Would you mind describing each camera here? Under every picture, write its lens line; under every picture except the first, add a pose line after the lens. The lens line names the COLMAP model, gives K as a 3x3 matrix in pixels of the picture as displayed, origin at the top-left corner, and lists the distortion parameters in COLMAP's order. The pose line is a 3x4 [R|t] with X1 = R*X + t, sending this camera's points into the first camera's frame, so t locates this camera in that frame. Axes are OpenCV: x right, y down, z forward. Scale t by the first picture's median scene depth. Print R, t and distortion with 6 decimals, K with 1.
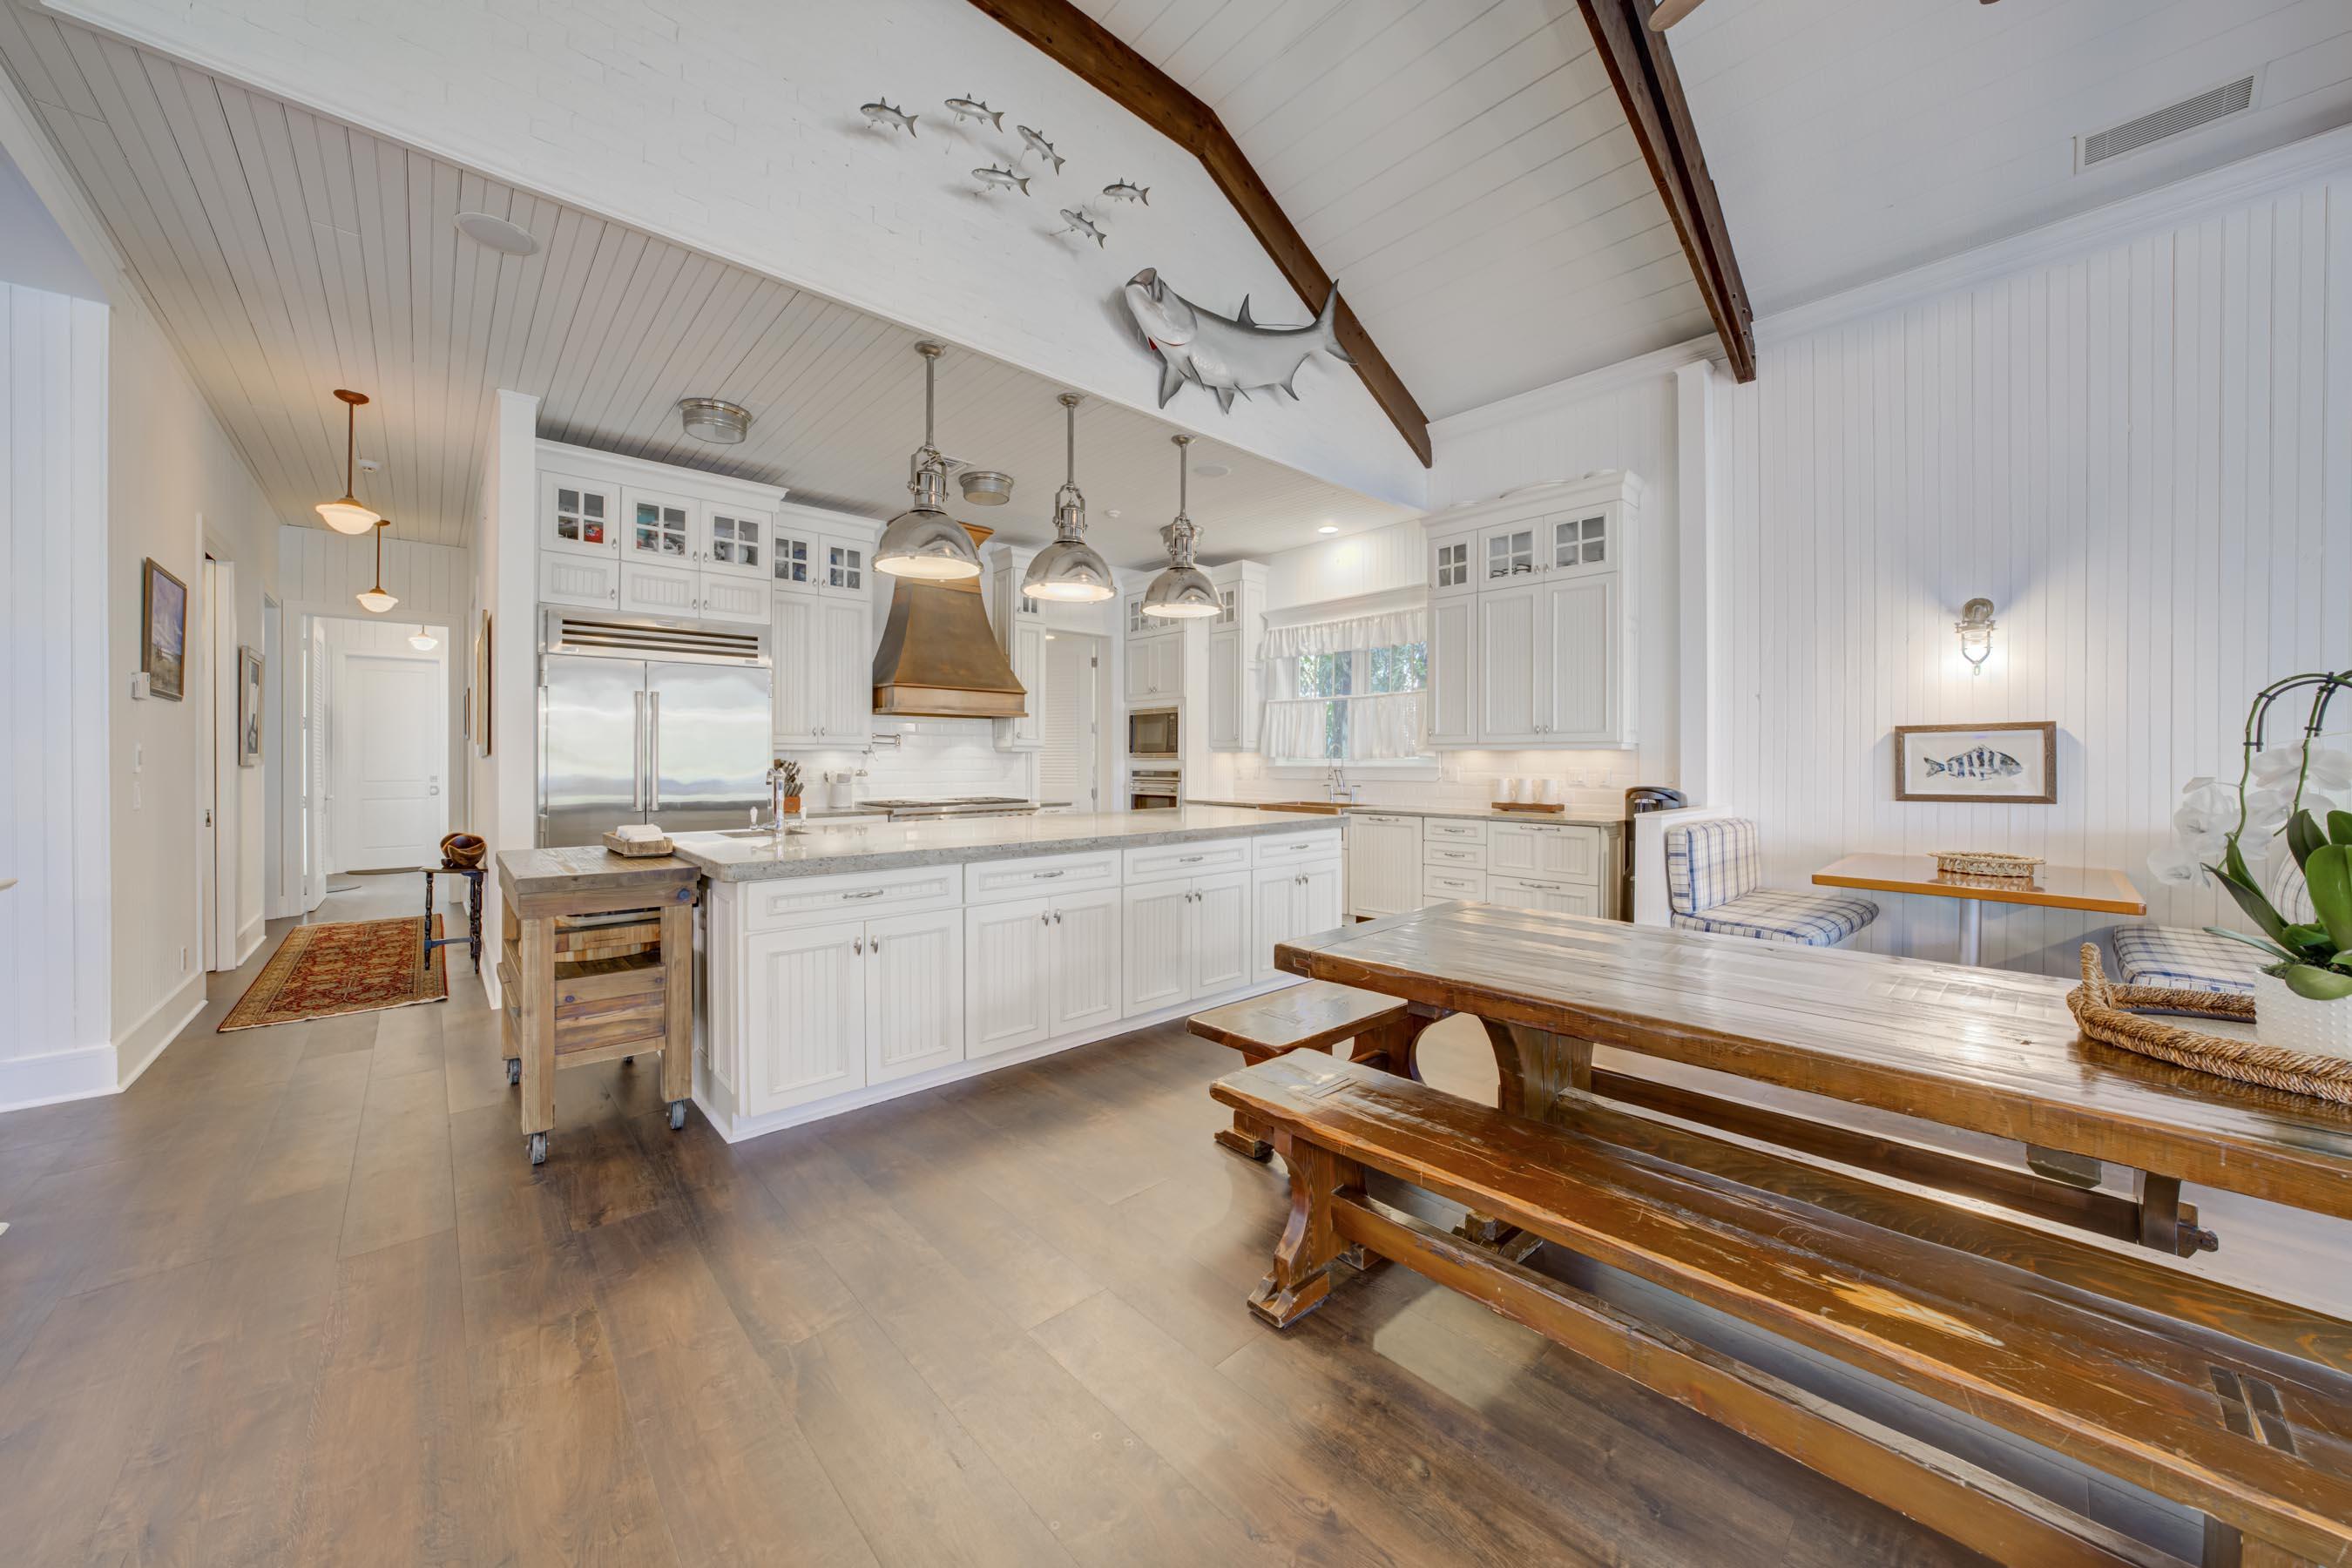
lens RADIAL K [[832.3, 0, 1179.4], [0, 832.3, 771.4], [0, 0, 1]] dist [-0.021570, 0.003695]
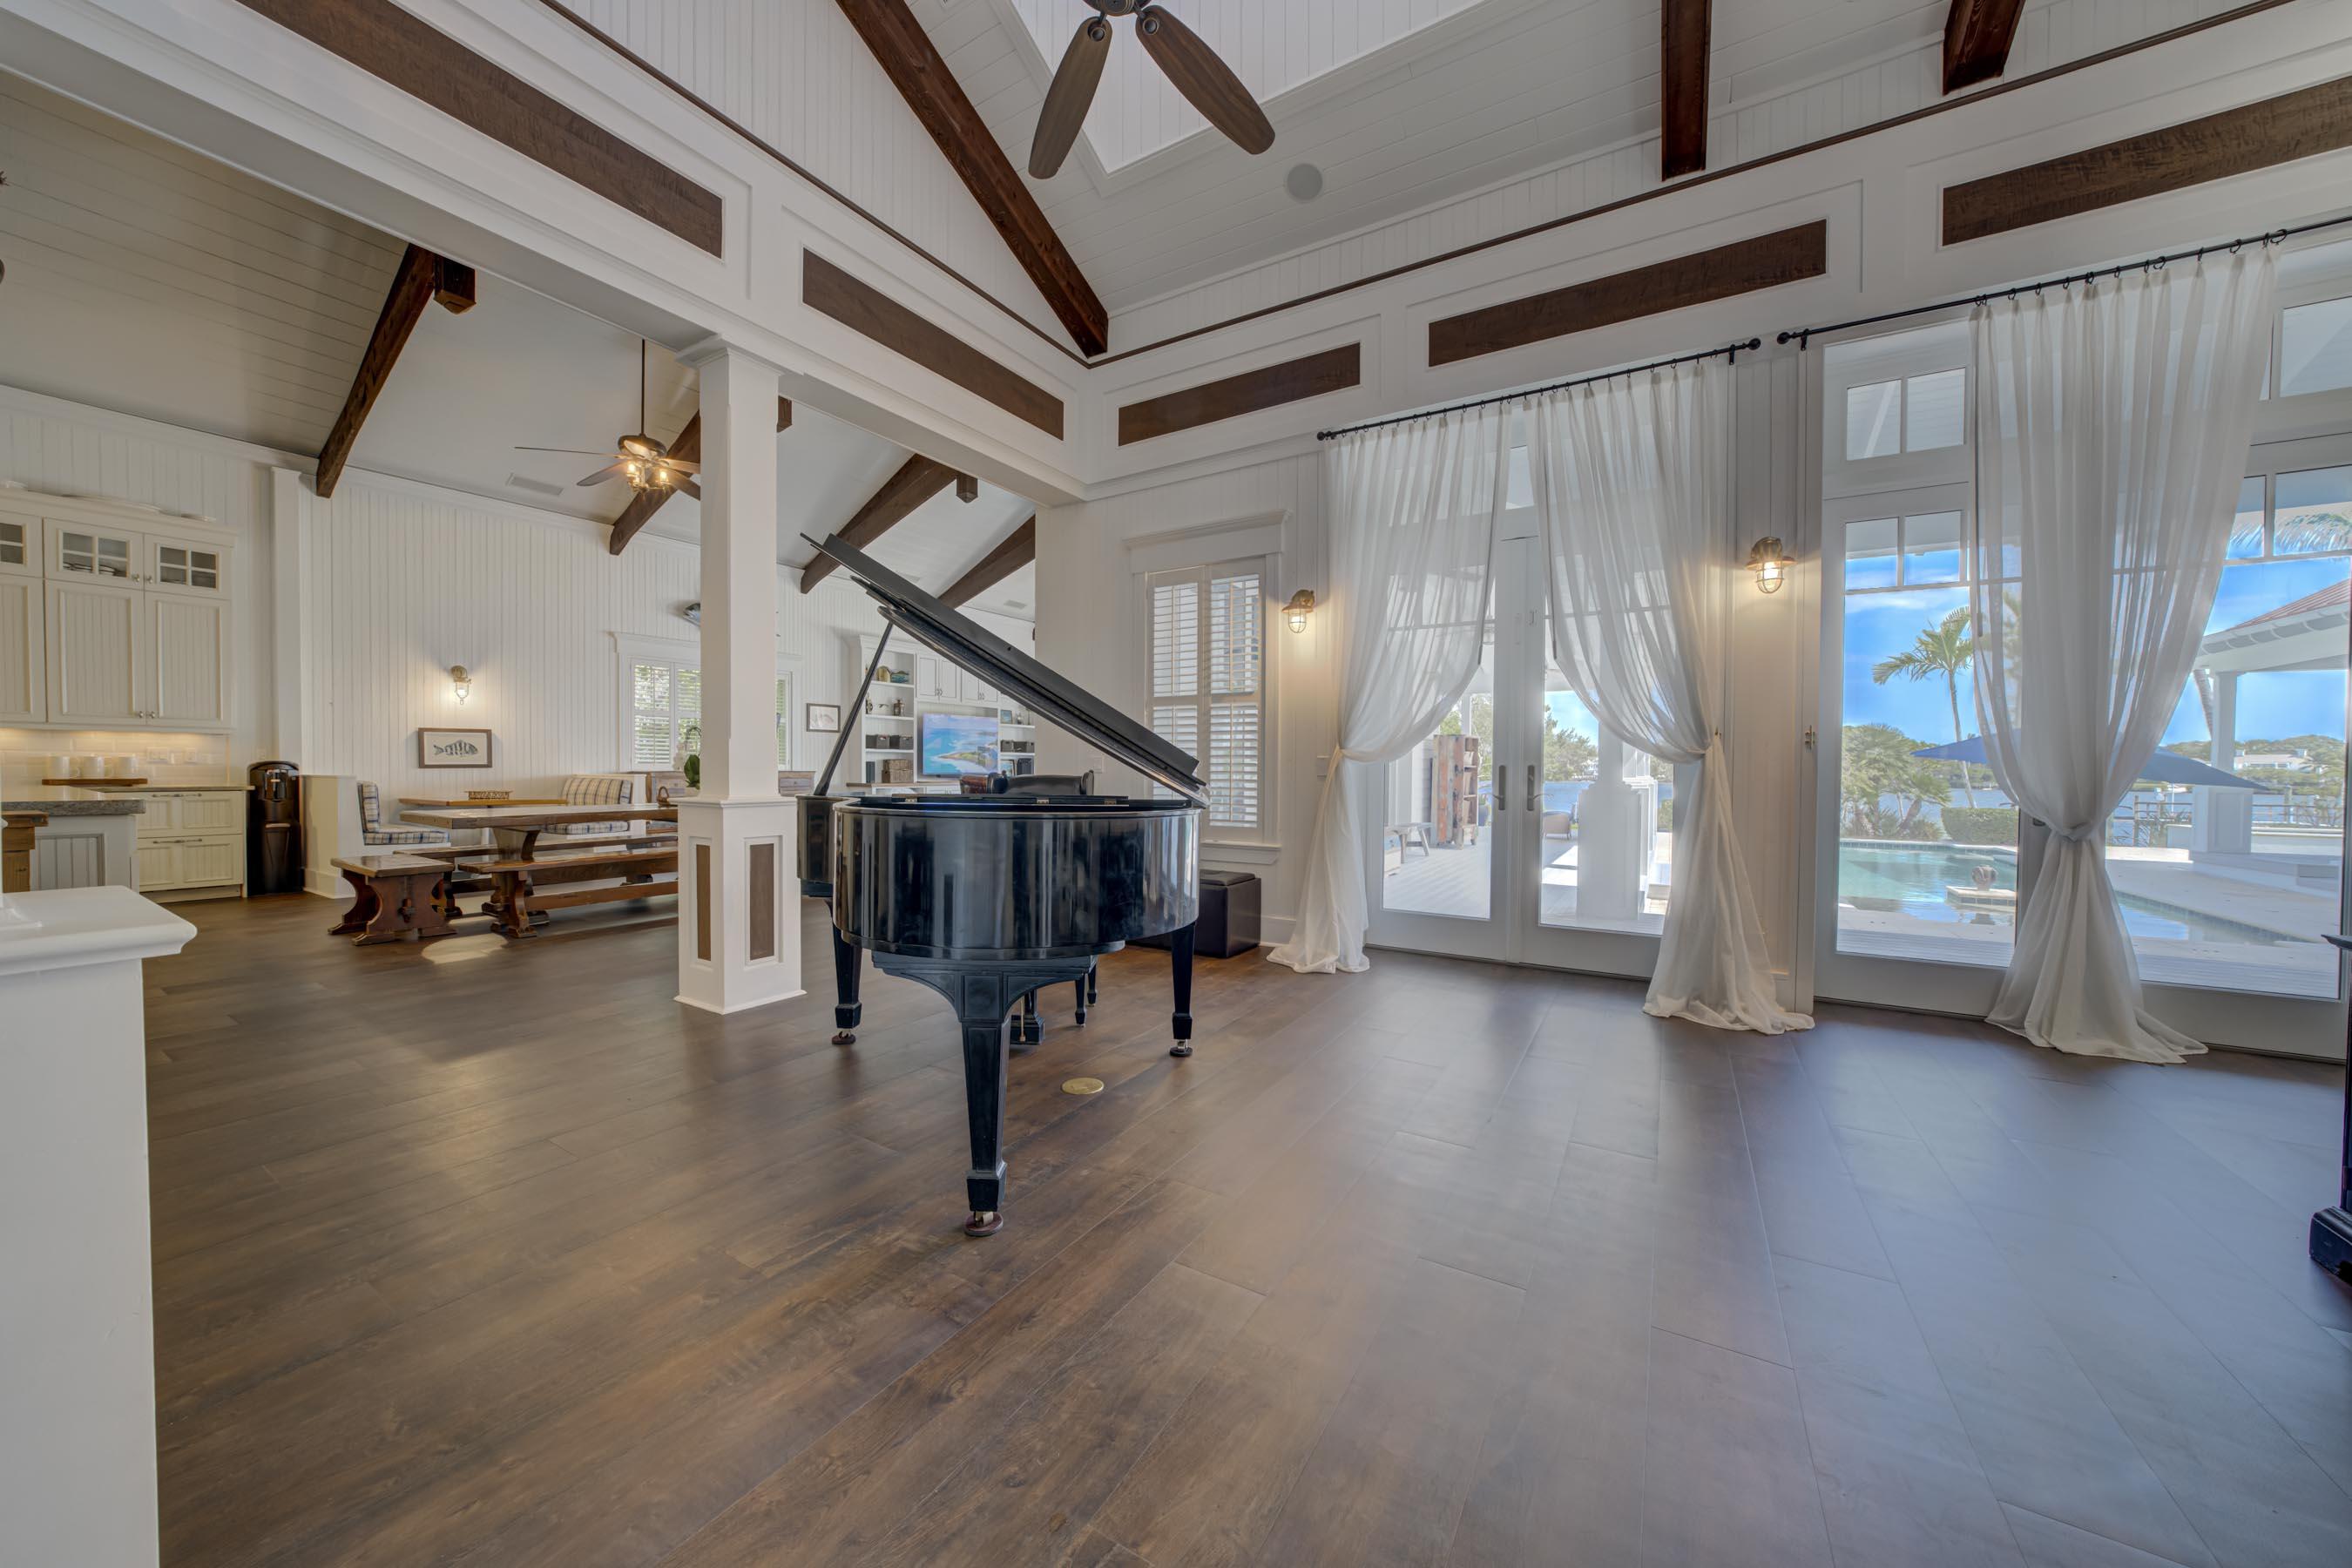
lens RADIAL K [[832.3, 0, 1166.6], [0, 832.3, 786.2], [0, 0, 1]] dist [-0.021570, 0.003695]
pose [[-0.253102, -0.028803, 0.967011, -1.349982], [-0.006103, 0.999584, 0.028176, 0.014220], [-0.967420, 0.001230, -0.253173, -0.160771]]
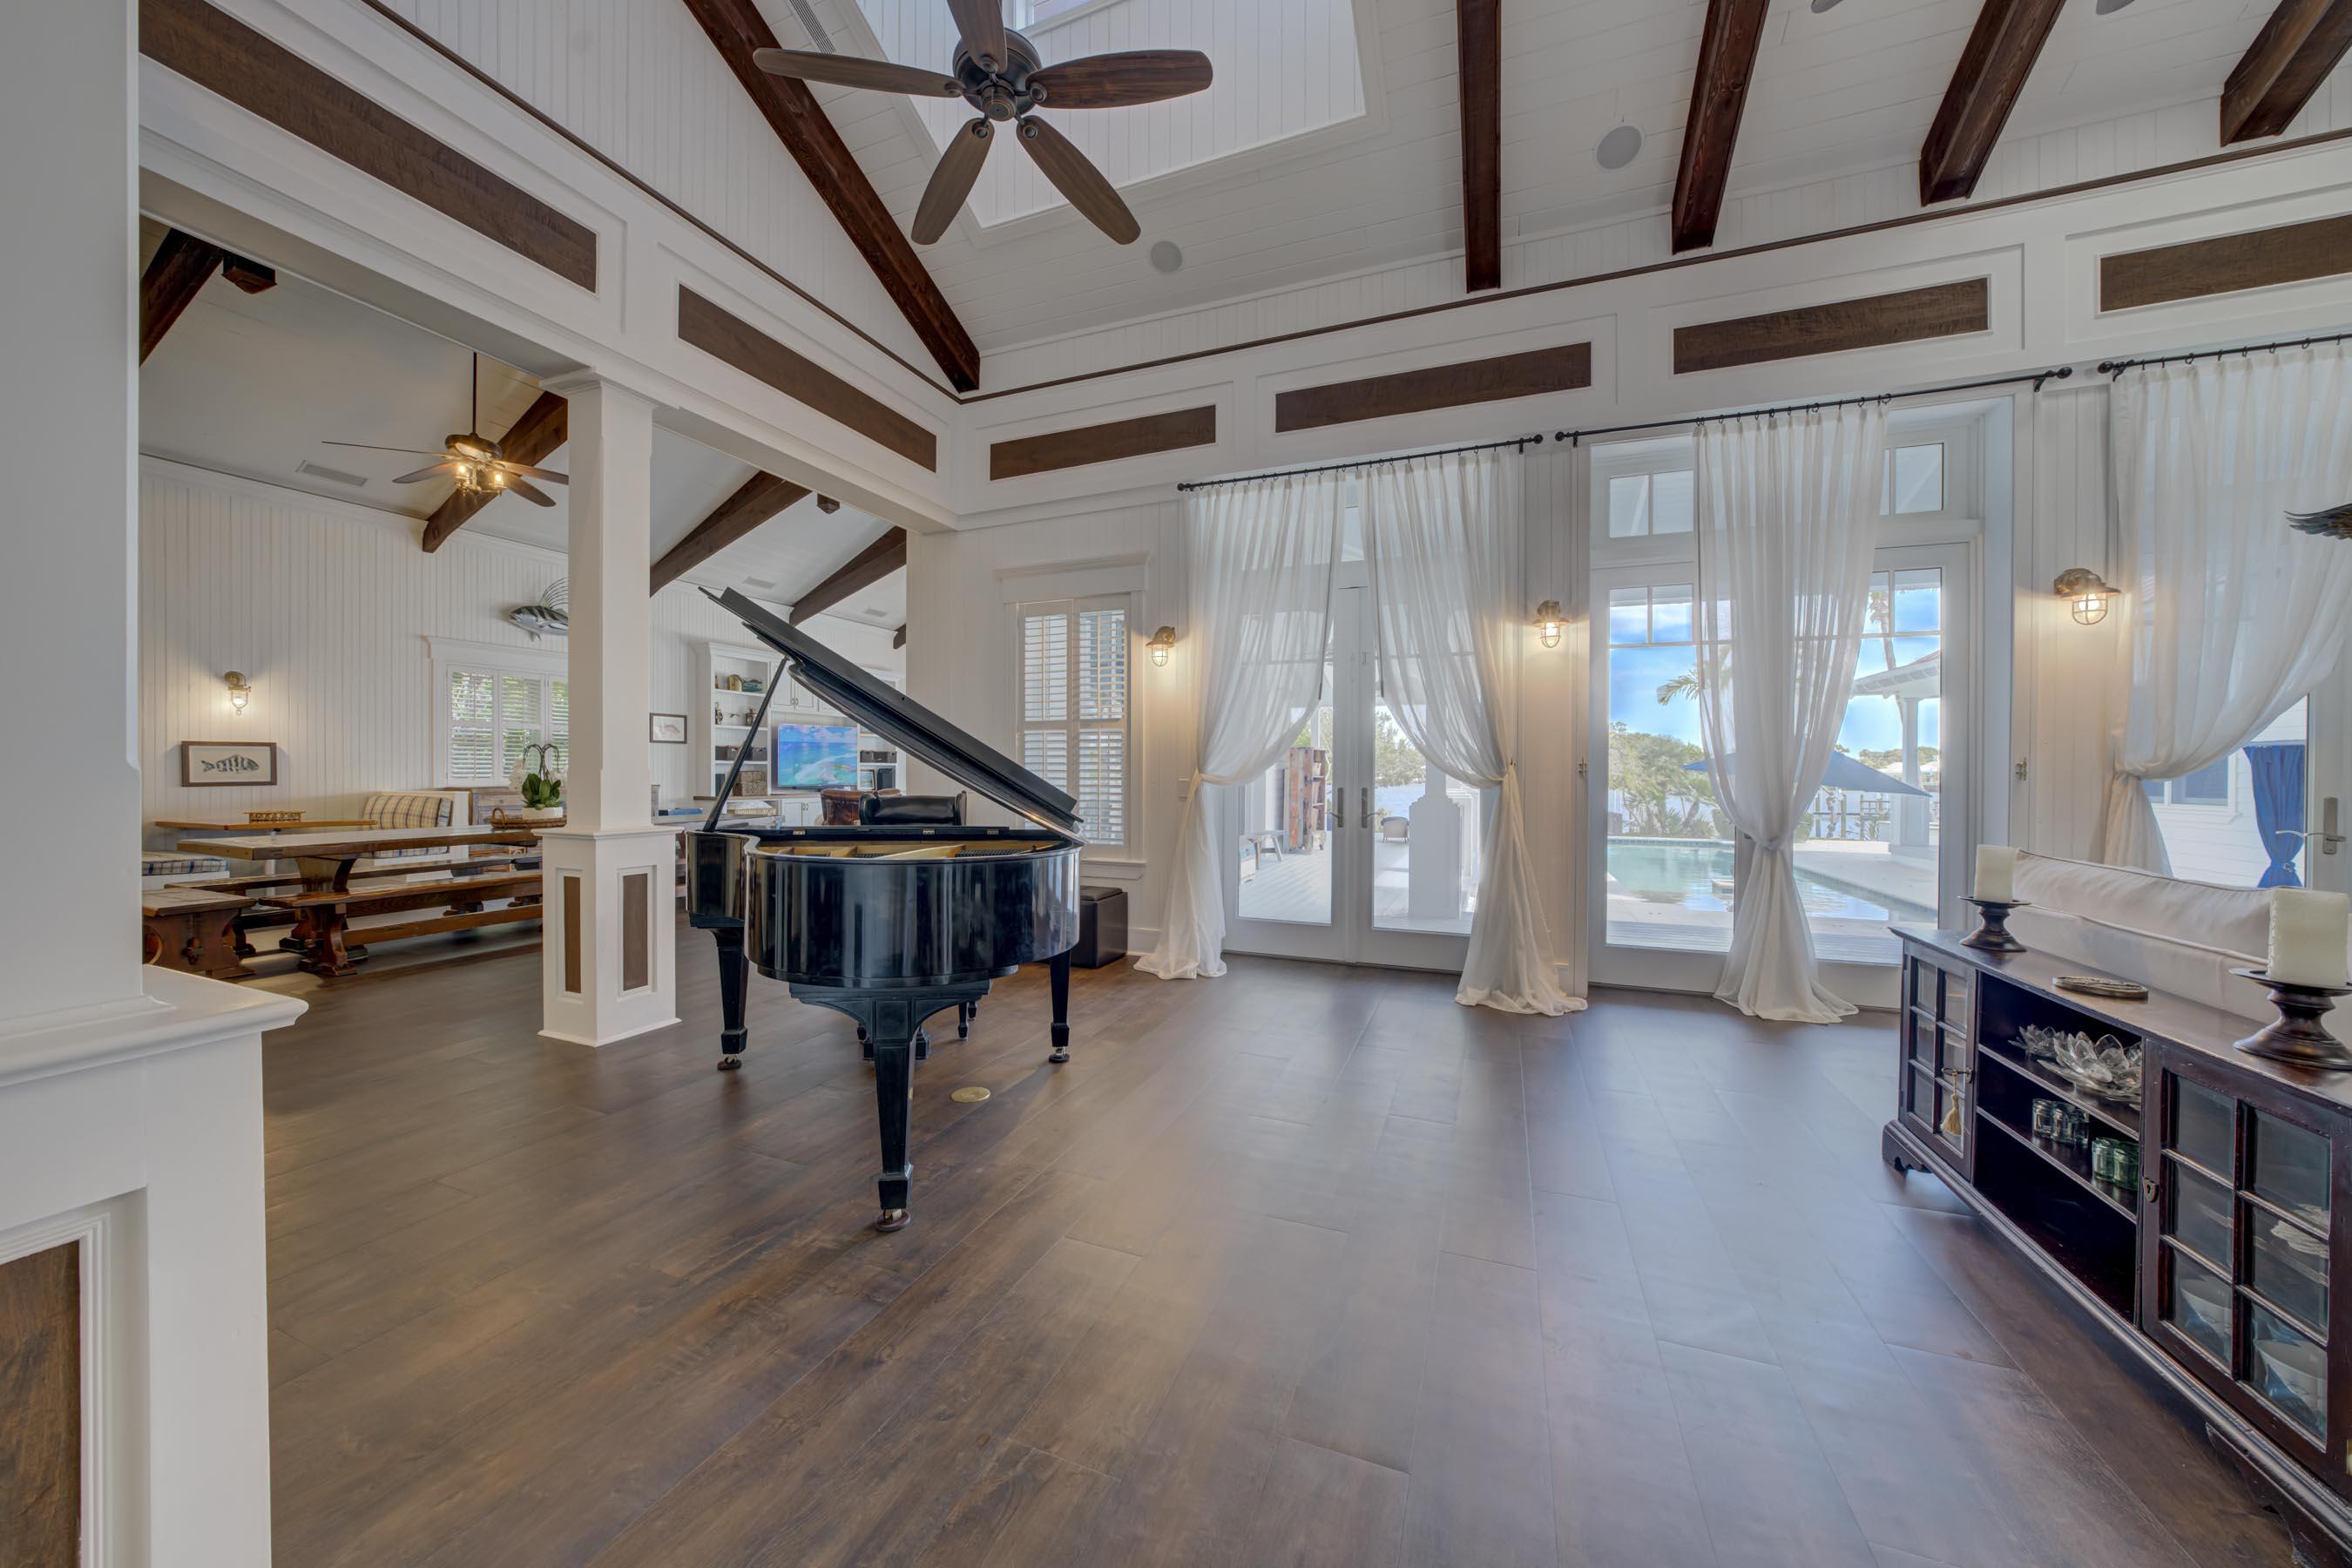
lens RADIAL K [[832.3, 0, 1168.4], [0, 832.3, 779.0], [0, 0, 1]] dist [-0.021570, 0.003695]
pose [[-0.411428, -0.015708, 0.911307, -1.424223], [-0.005336, 0.999876, 0.014826, -0.014389], [-0.911427, 0.001238, -0.411461, -0.123970]]
